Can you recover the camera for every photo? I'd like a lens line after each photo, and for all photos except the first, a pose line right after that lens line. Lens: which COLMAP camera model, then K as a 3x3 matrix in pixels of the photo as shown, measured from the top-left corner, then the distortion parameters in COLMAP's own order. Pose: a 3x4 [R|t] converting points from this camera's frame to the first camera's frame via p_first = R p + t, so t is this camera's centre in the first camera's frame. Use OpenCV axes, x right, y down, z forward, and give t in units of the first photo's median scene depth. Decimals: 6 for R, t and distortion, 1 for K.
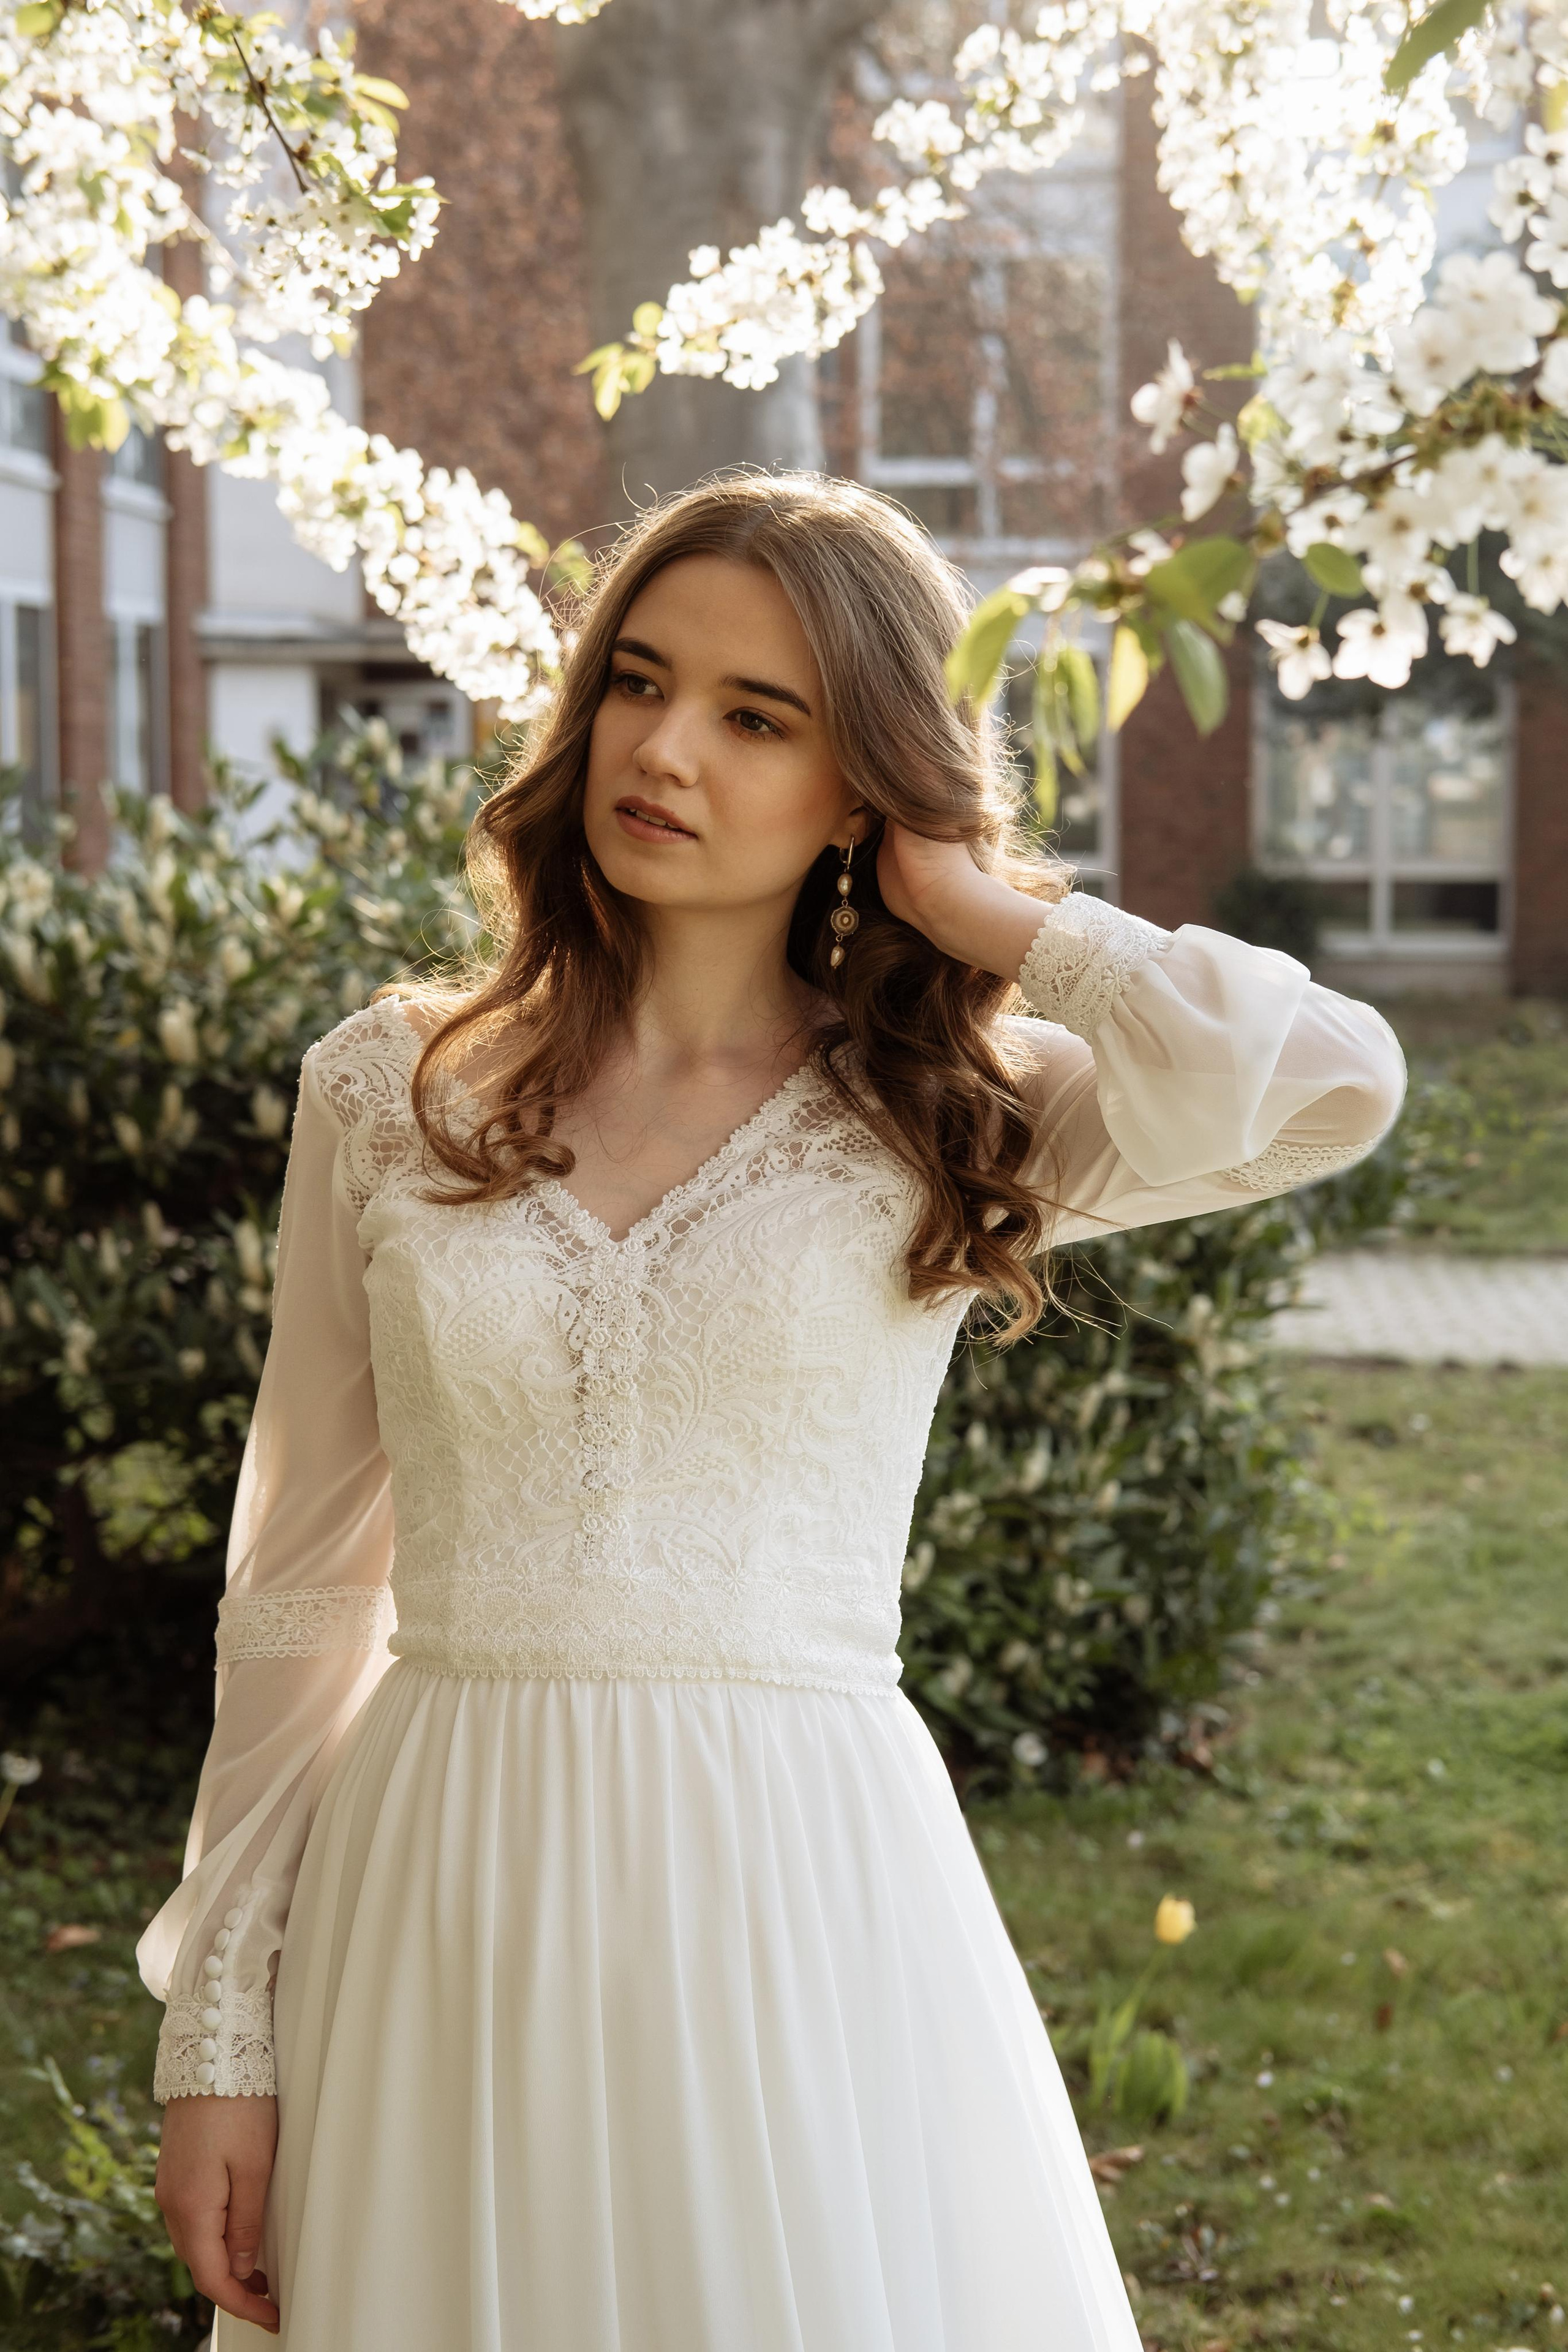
lens RADIAL K [[3869.3, 0, 734.3], [0, 3869.3, 1177.5], [0, 0, 1]] dist [-0.009787, 0.074029]
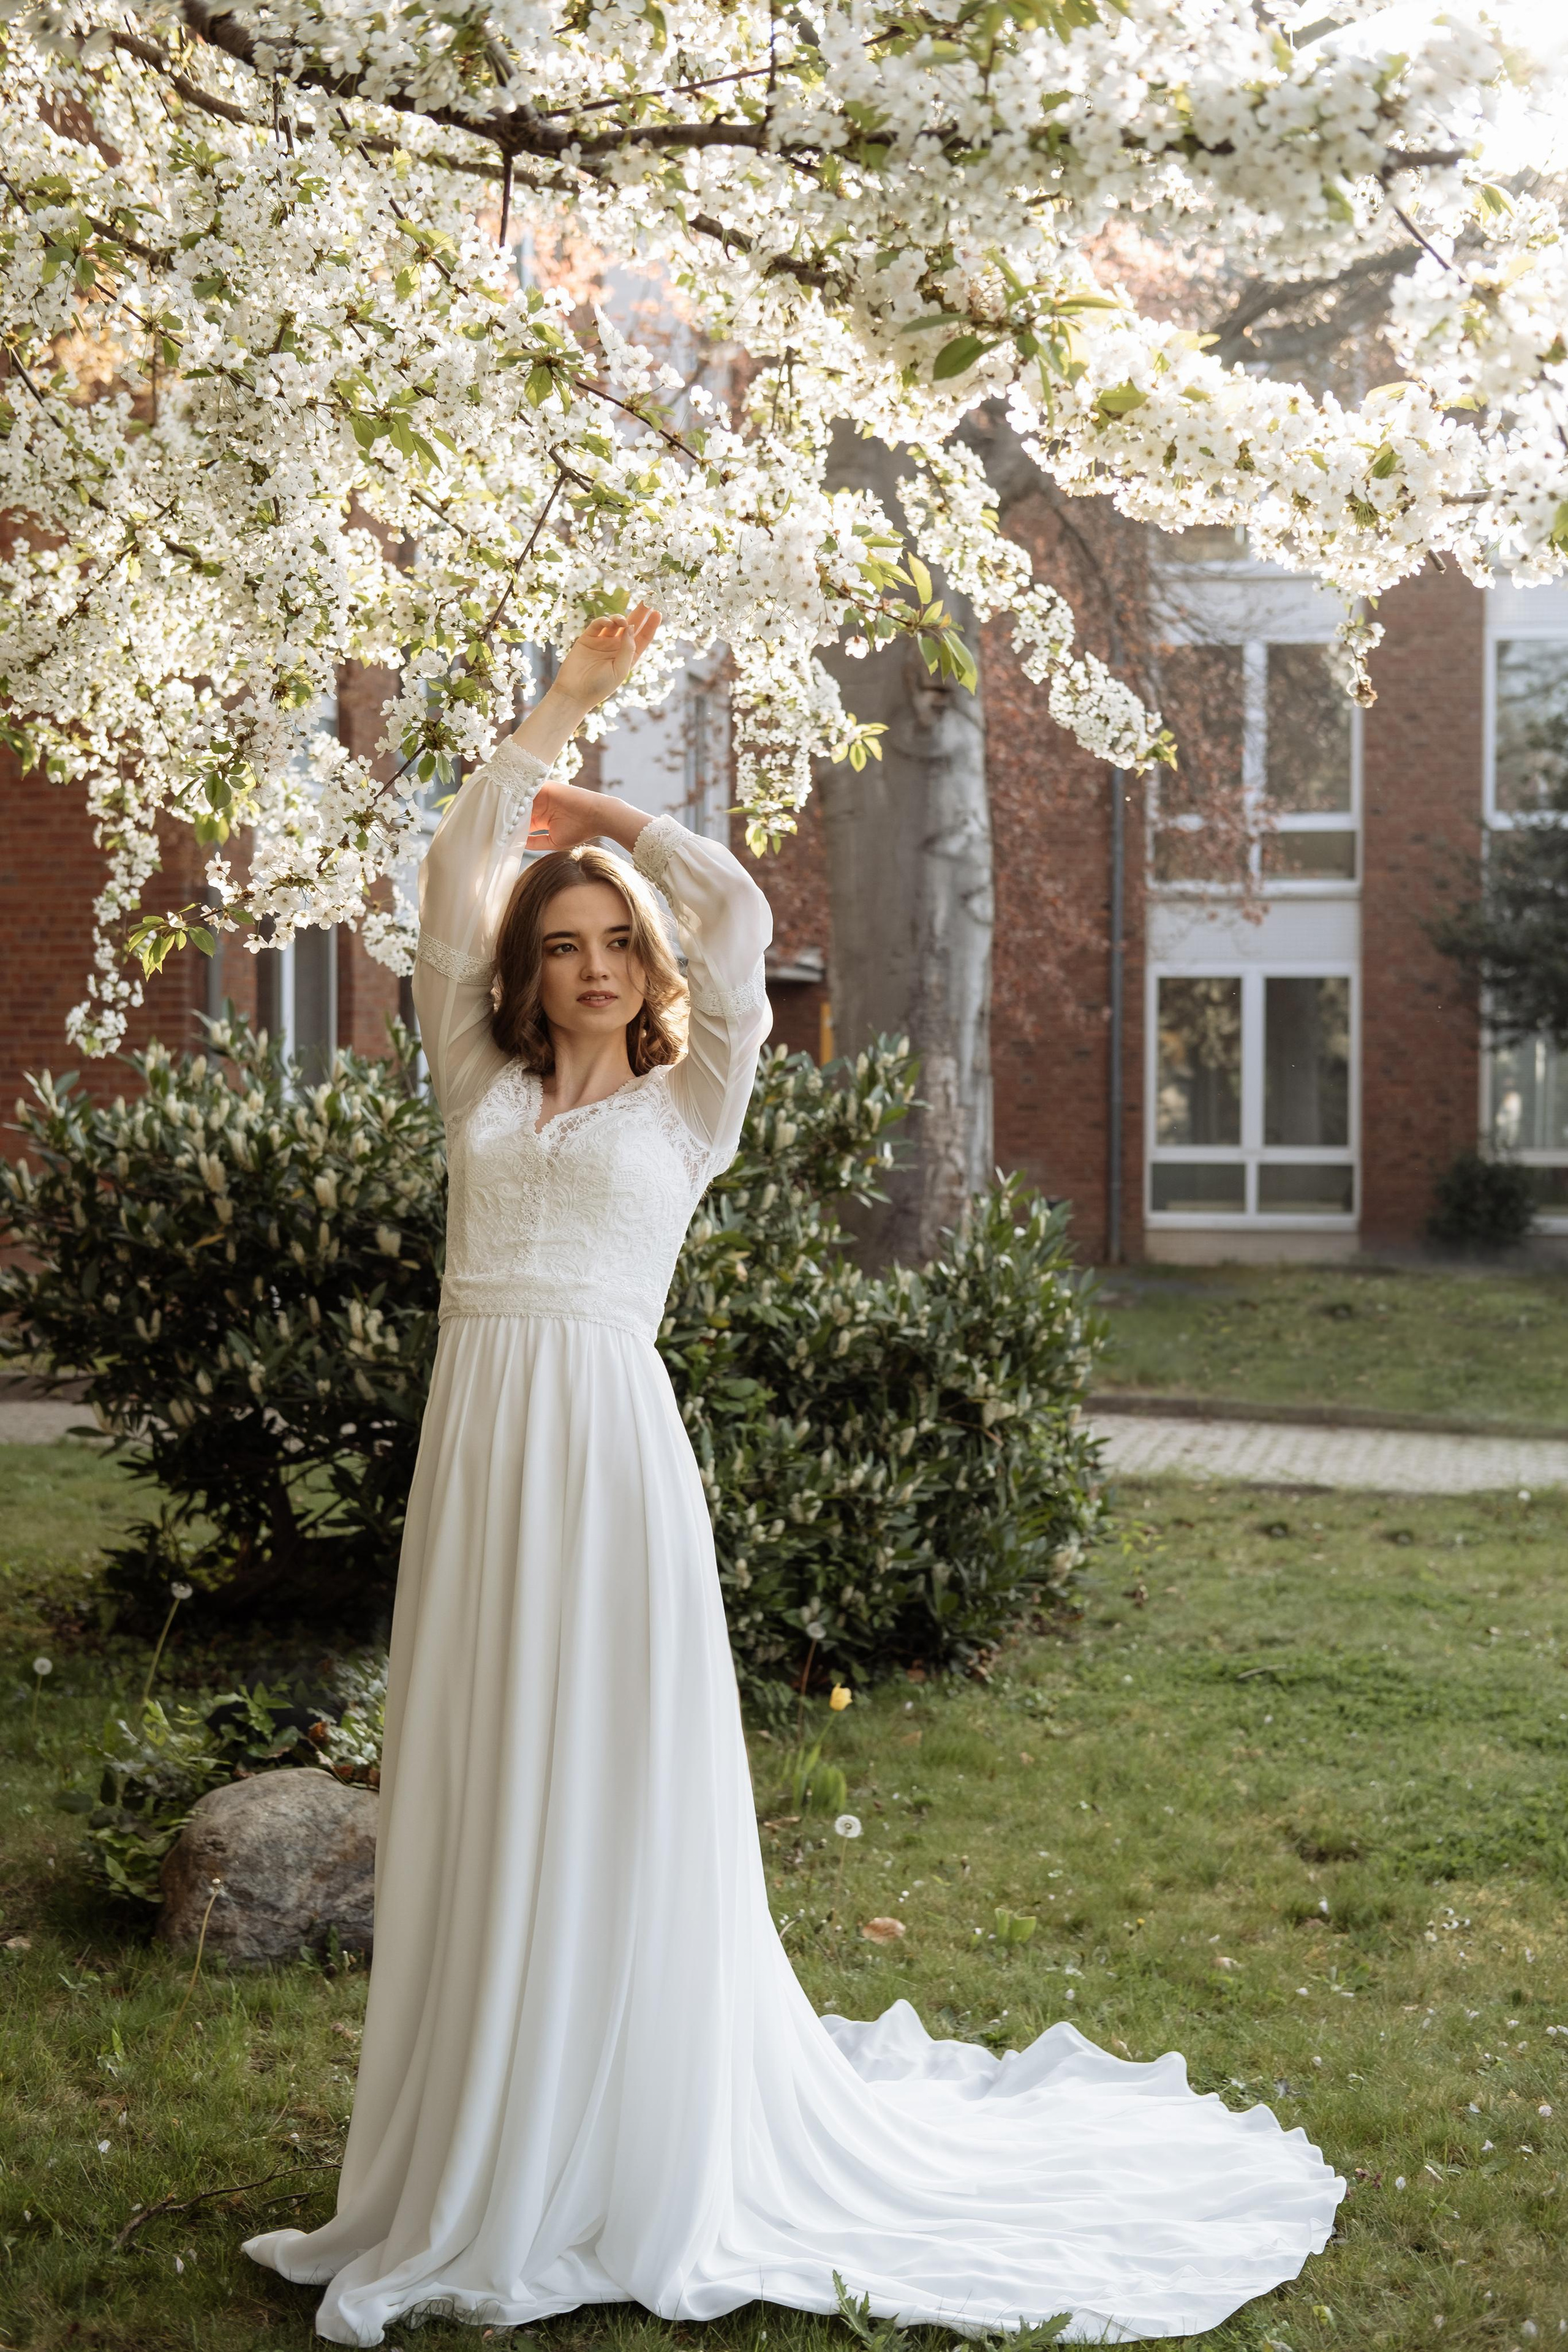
lens RADIAL K [[3708.8, 0, 783.5], [0, 3708.8, 1169.5], [0, 0, 1]] dist [-0.016572, -0.043168]
pose [[0.991863, 0.007871, -0.127067, 0.246100], [-0.018590, 0.996344, -0.083391, 0.081071], [0.125946, 0.085074, 0.988383, -0.524603]]
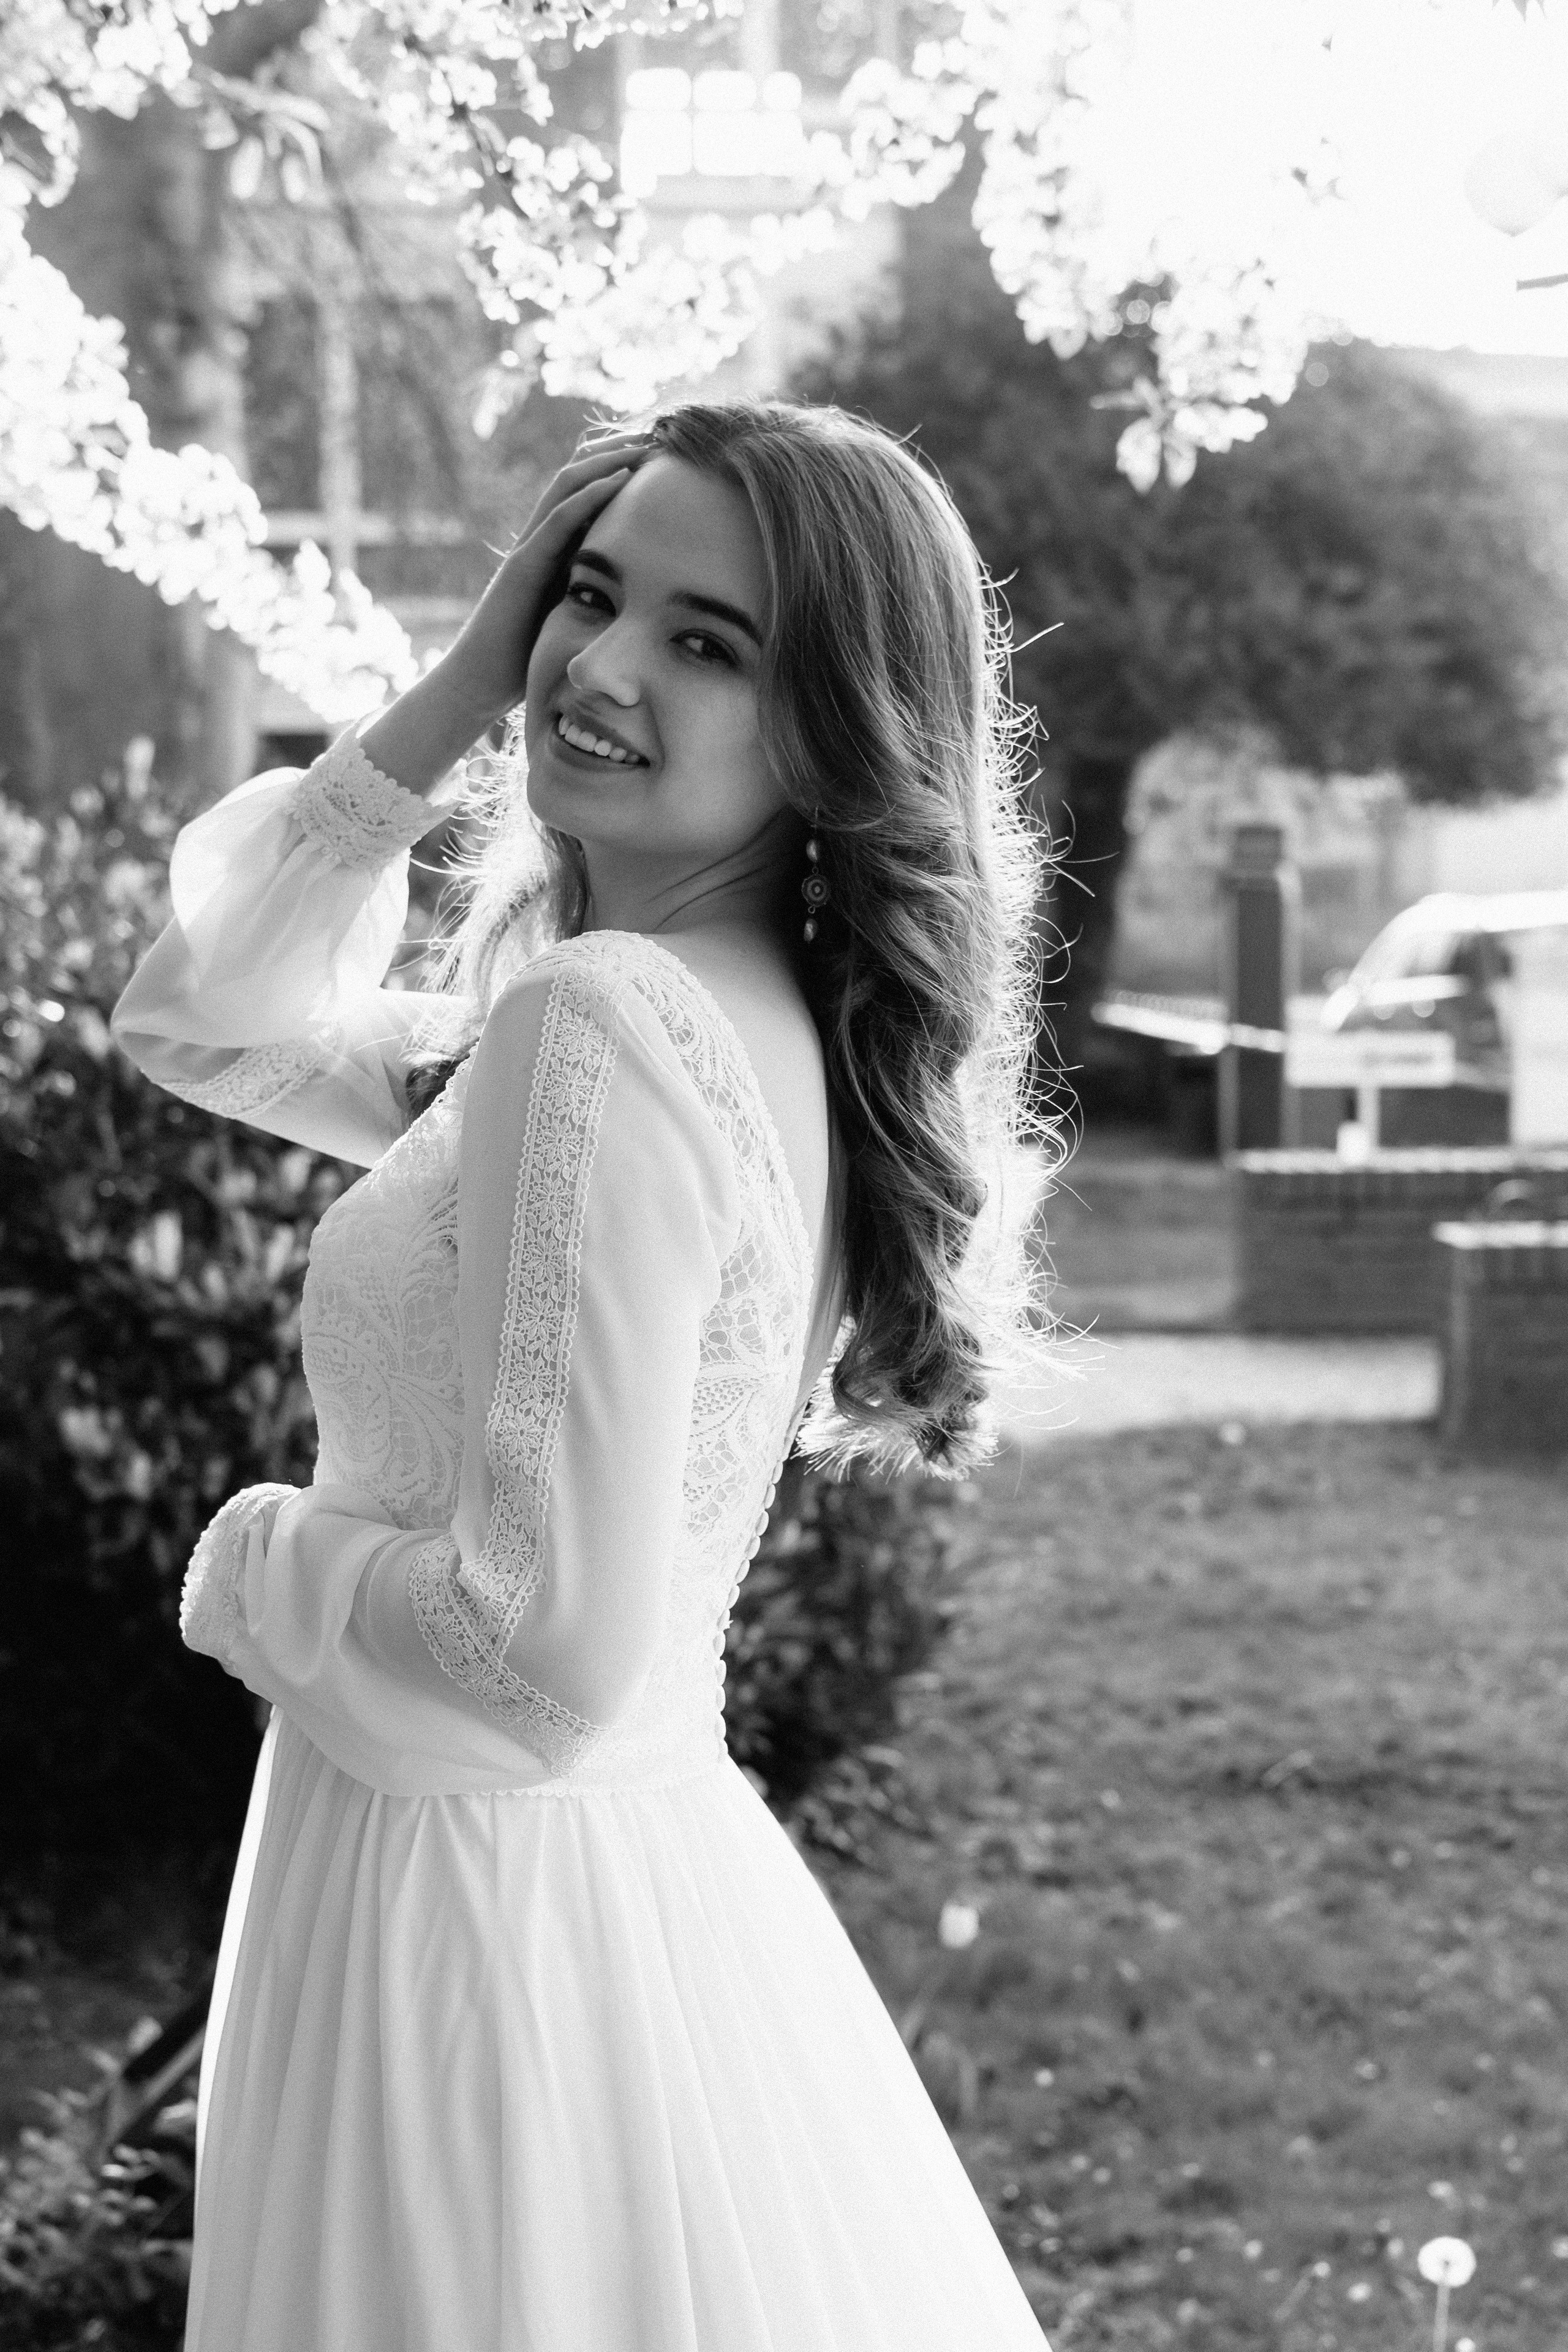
lens RADIAL K [[4239.1, 0, 787.7], [0, 4239.1, 1323.5], [0, 0, 1]] dist [-0.014556, 0.187396]
pose [[0.981360, -0.029924, 0.189837, -0.114500], [0.029443, 0.999552, 0.005353, 0.021712], [-0.189912, 0.000336, 0.981801, -0.073150]]
